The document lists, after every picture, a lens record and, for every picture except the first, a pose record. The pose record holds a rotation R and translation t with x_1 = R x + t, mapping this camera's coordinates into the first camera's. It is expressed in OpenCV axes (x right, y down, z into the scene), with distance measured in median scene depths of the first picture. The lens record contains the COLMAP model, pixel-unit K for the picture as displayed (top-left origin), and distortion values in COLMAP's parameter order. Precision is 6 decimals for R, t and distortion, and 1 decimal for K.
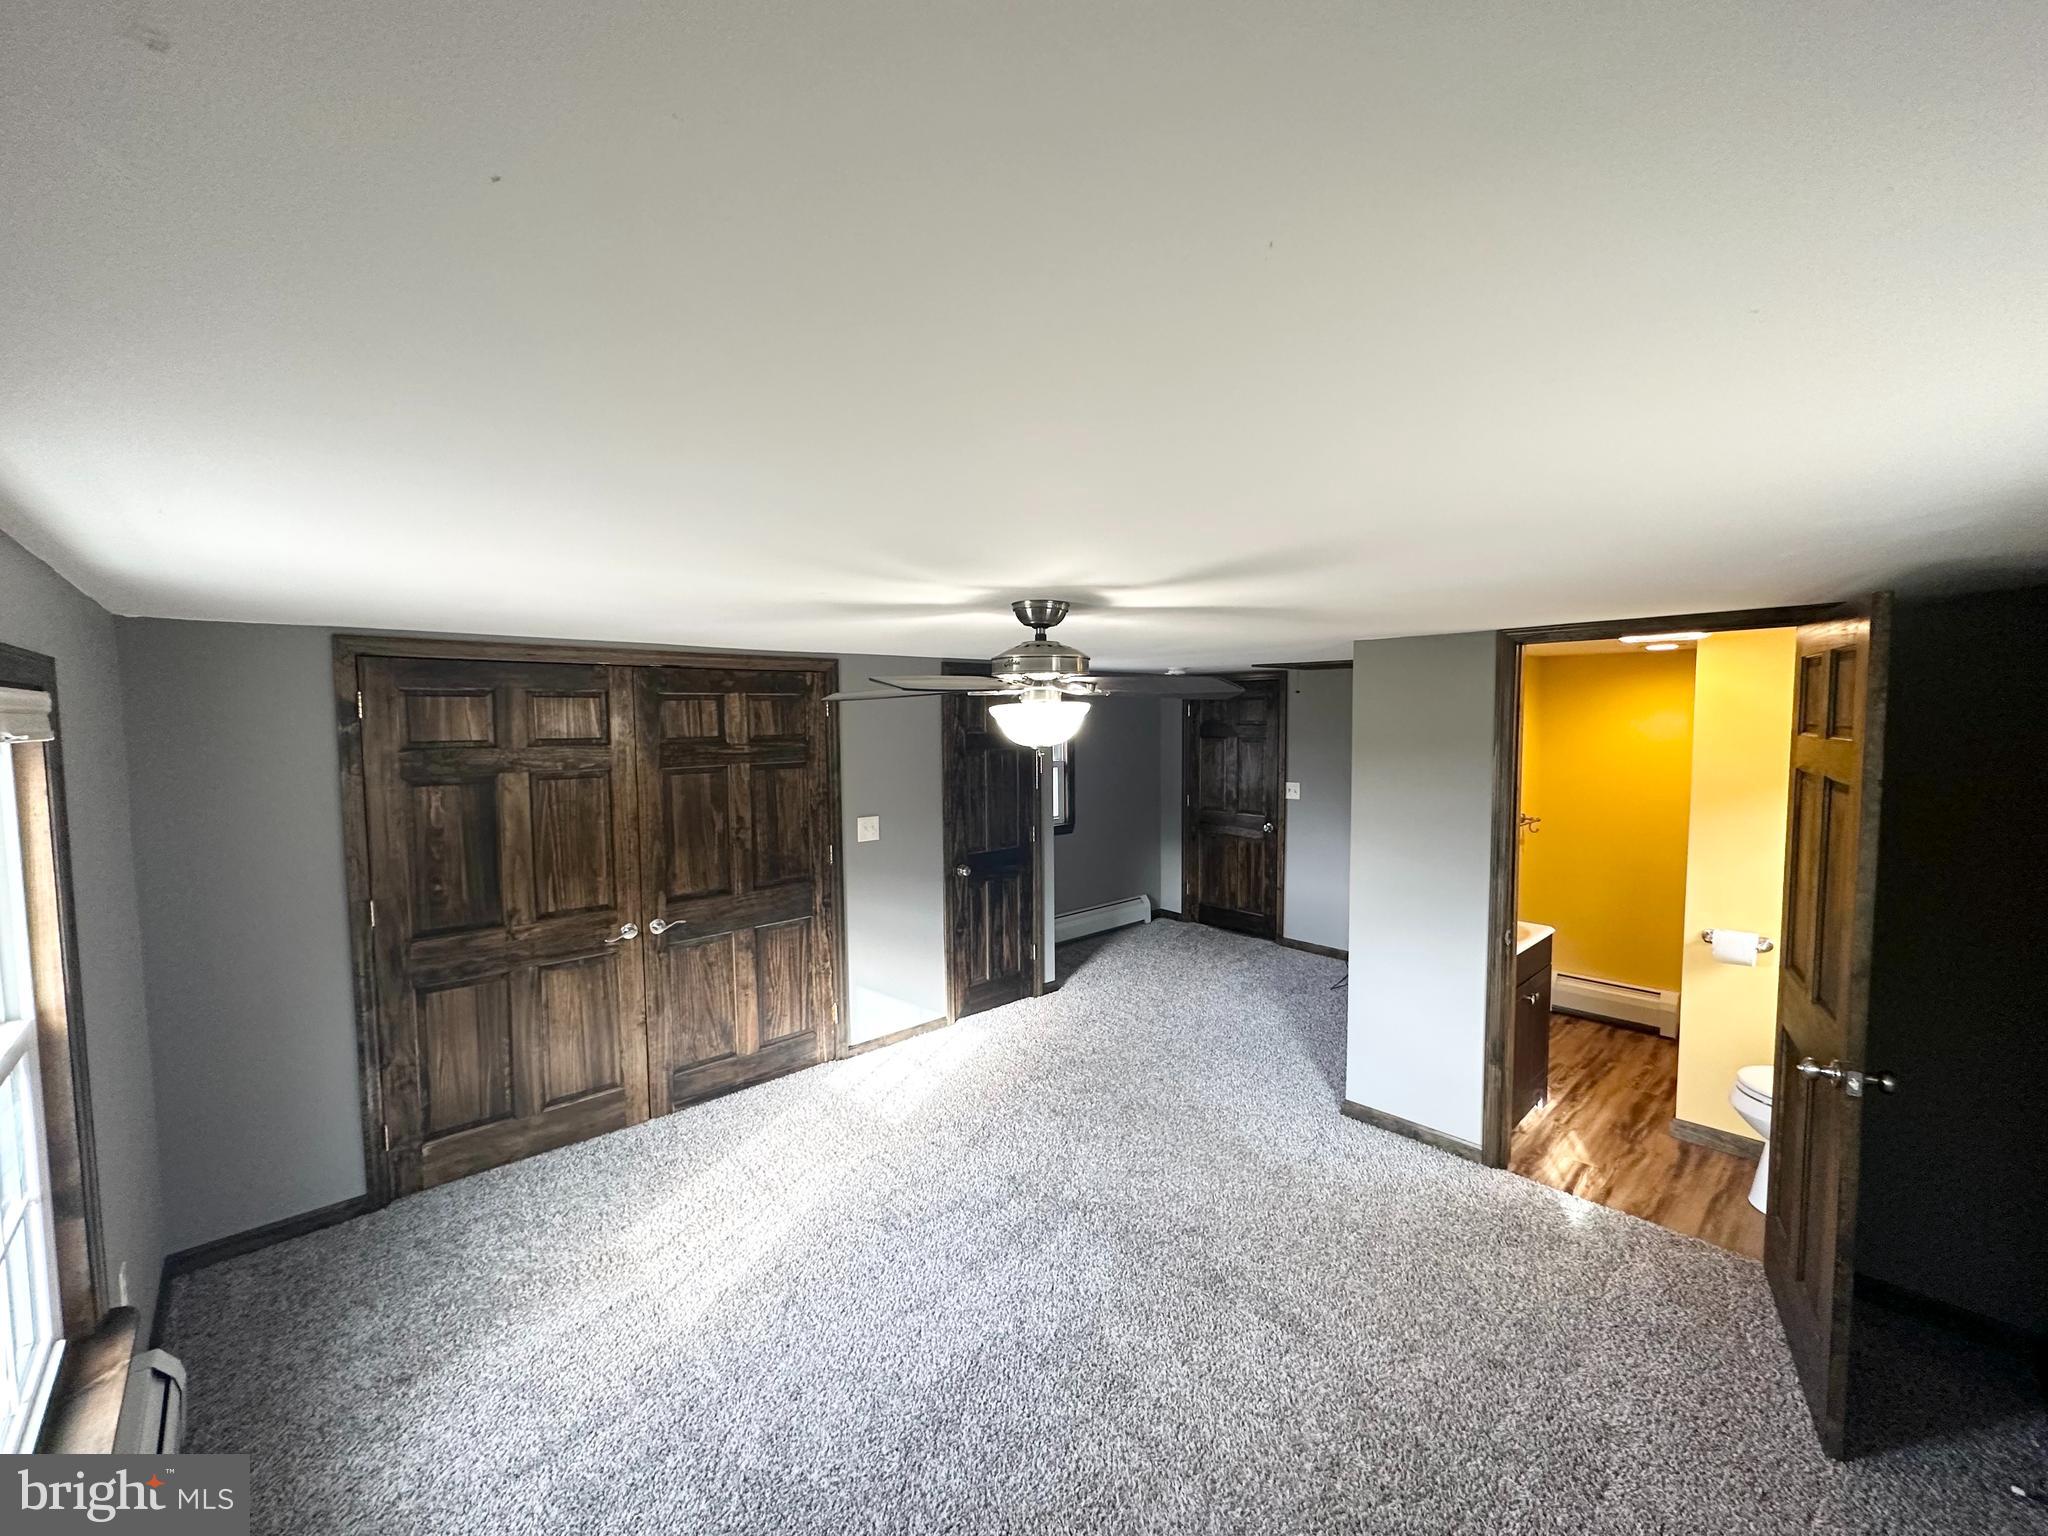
lens RADIAL K [[819.9, 0, 1024.0], [0, 819.9, 768.0], [0, 0, 1]] dist [0.000080, -0.000226]
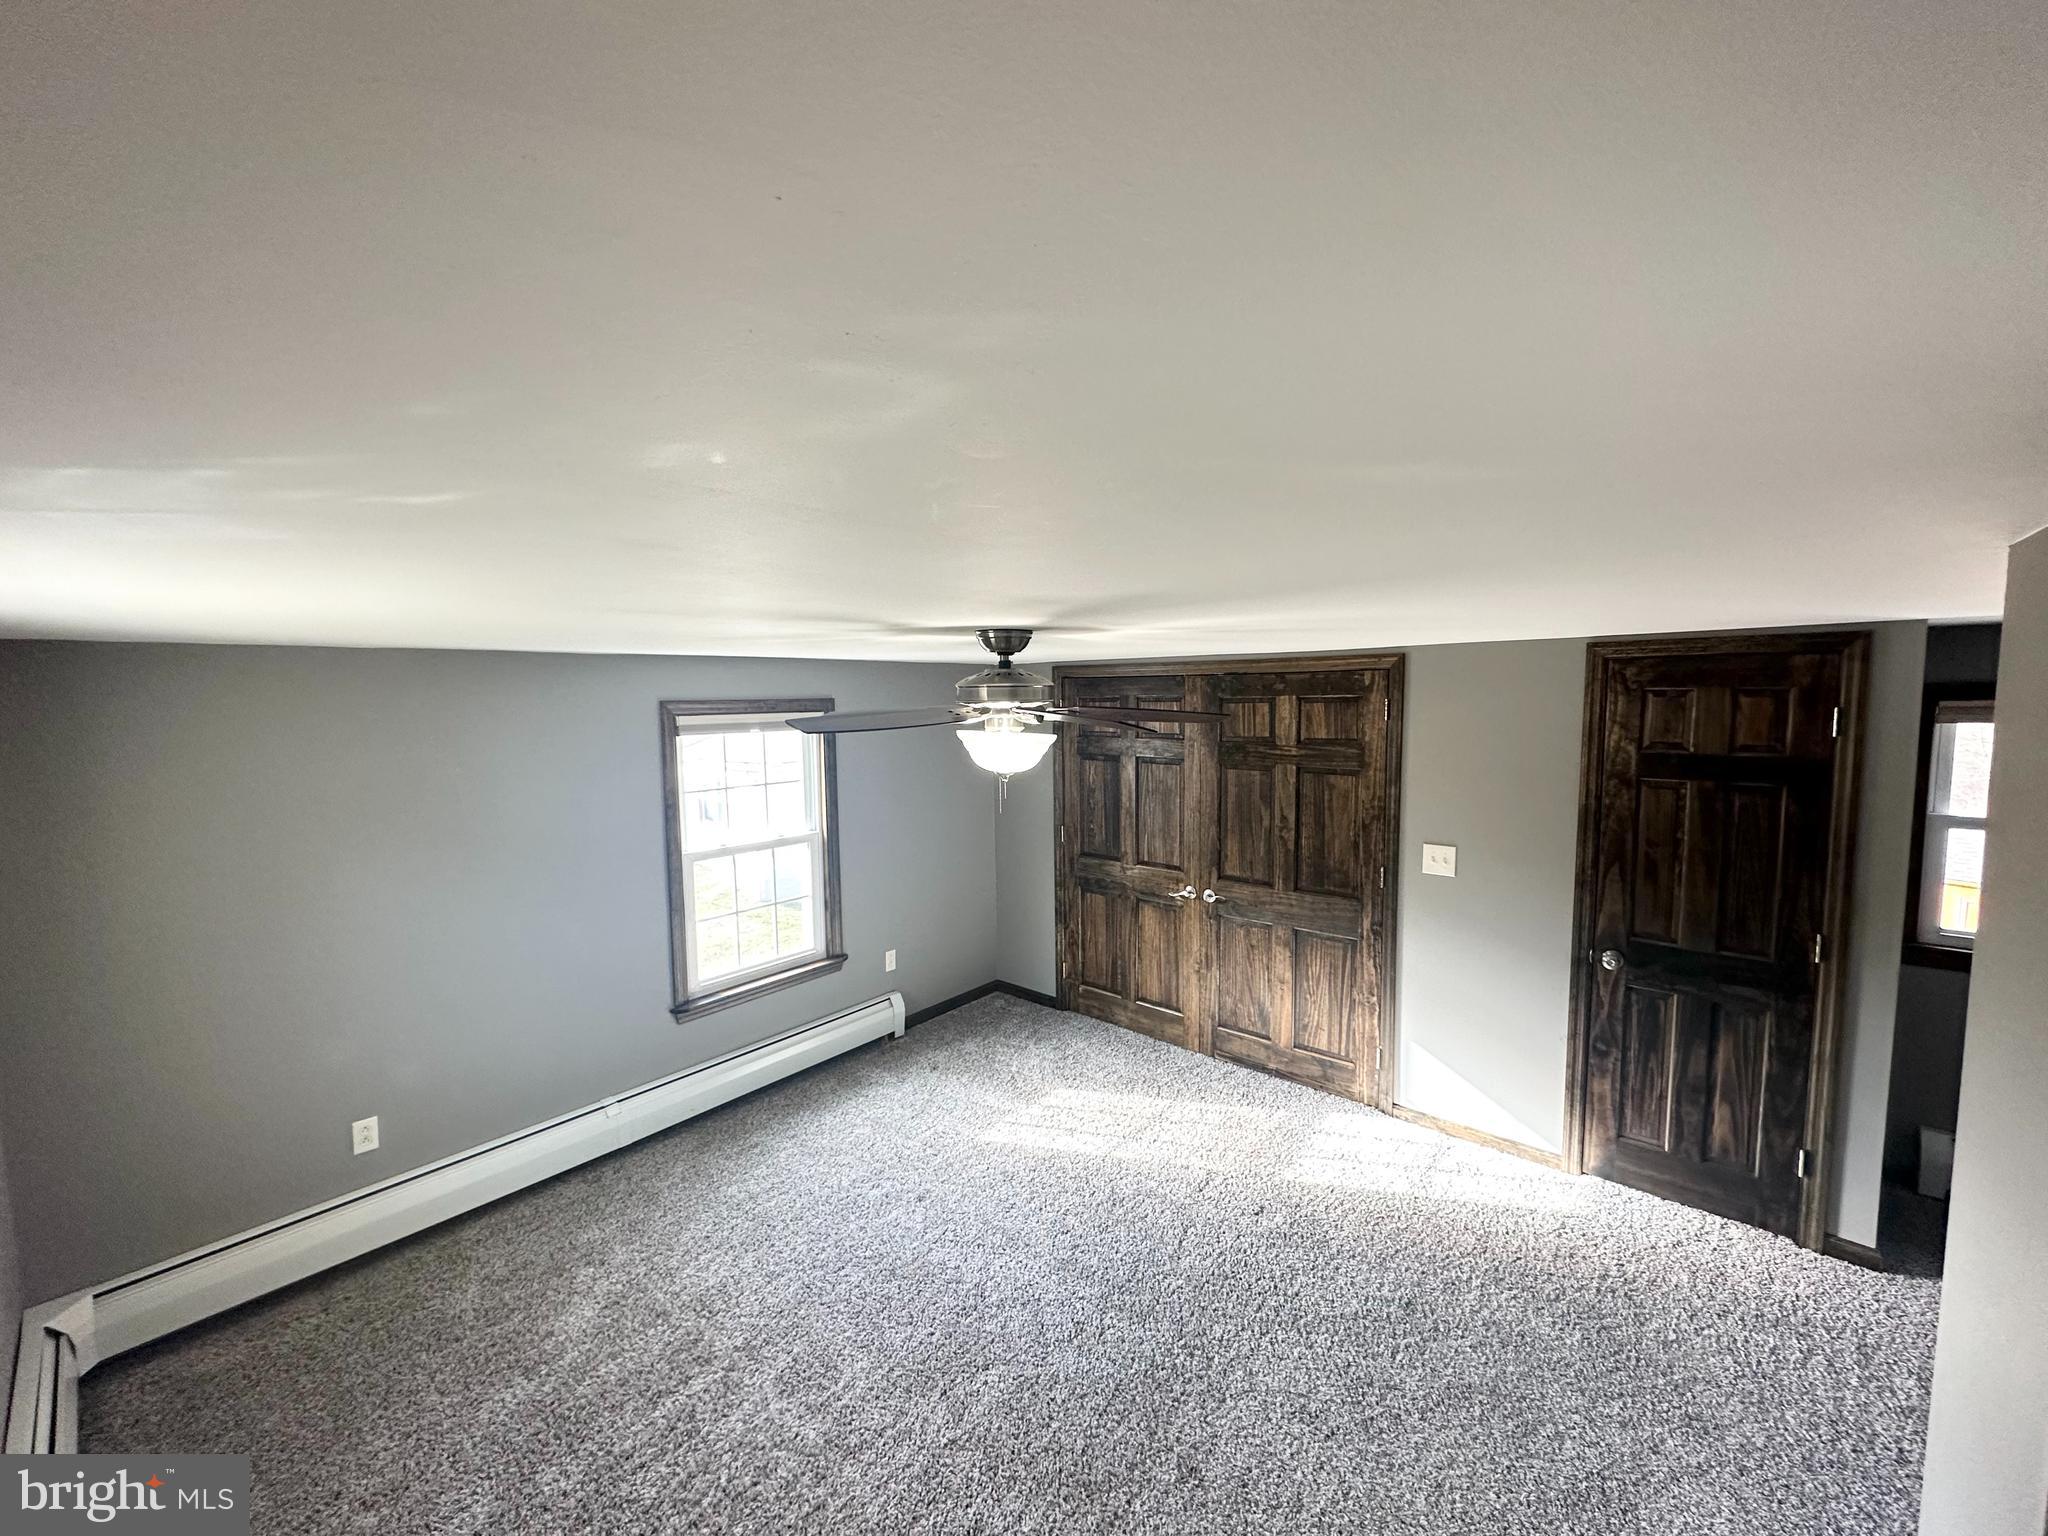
lens RADIAL K [[819.9, 0, 1024.0], [0, 819.9, 768.0], [0, 0, 1]] dist [0.000080, -0.000226]
pose [[0.107340, 0.095896, -0.989587, 0.632340], [-0.054219, 0.994421, 0.090483, -0.076427], [0.992743, 0.043942, 0.111941, 0.564479]]
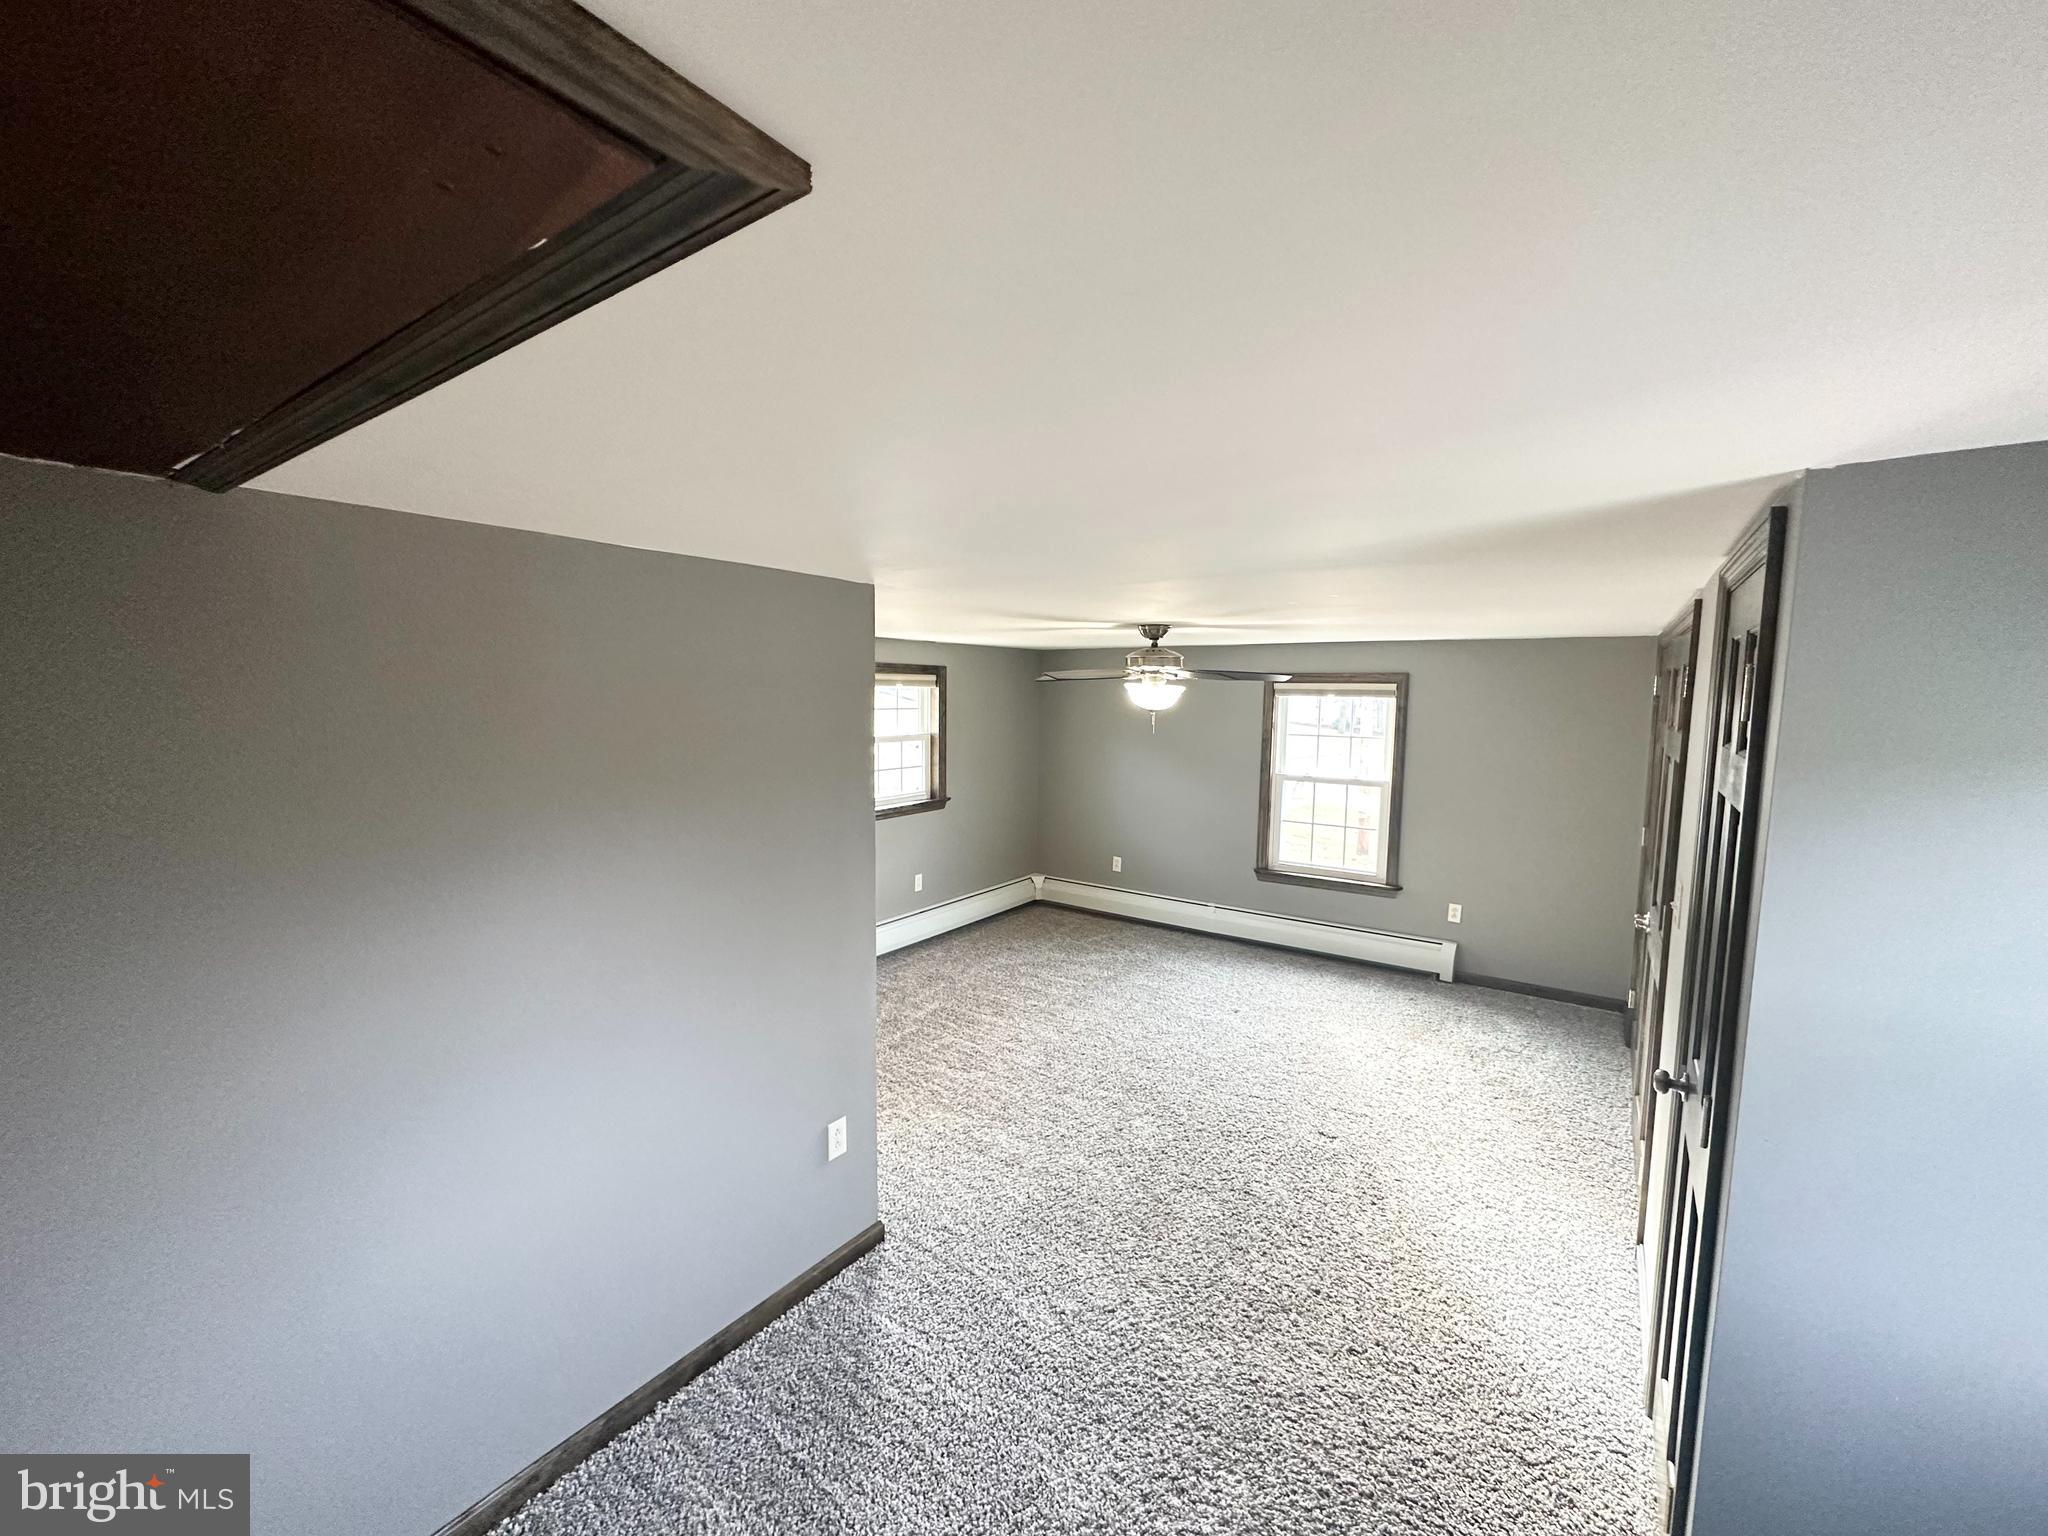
lens RADIAL K [[819.9, 0, 1024.0], [0, 819.9, 768.0], [0, 0, 1]] dist [0.000080, -0.000226]
pose [[-0.977855, 0.017444, -0.208557, 0.399040], [-0.016622, 0.986899, 0.160482, -0.107962], [0.208624, 0.160395, -0.964754, 1.620239]]
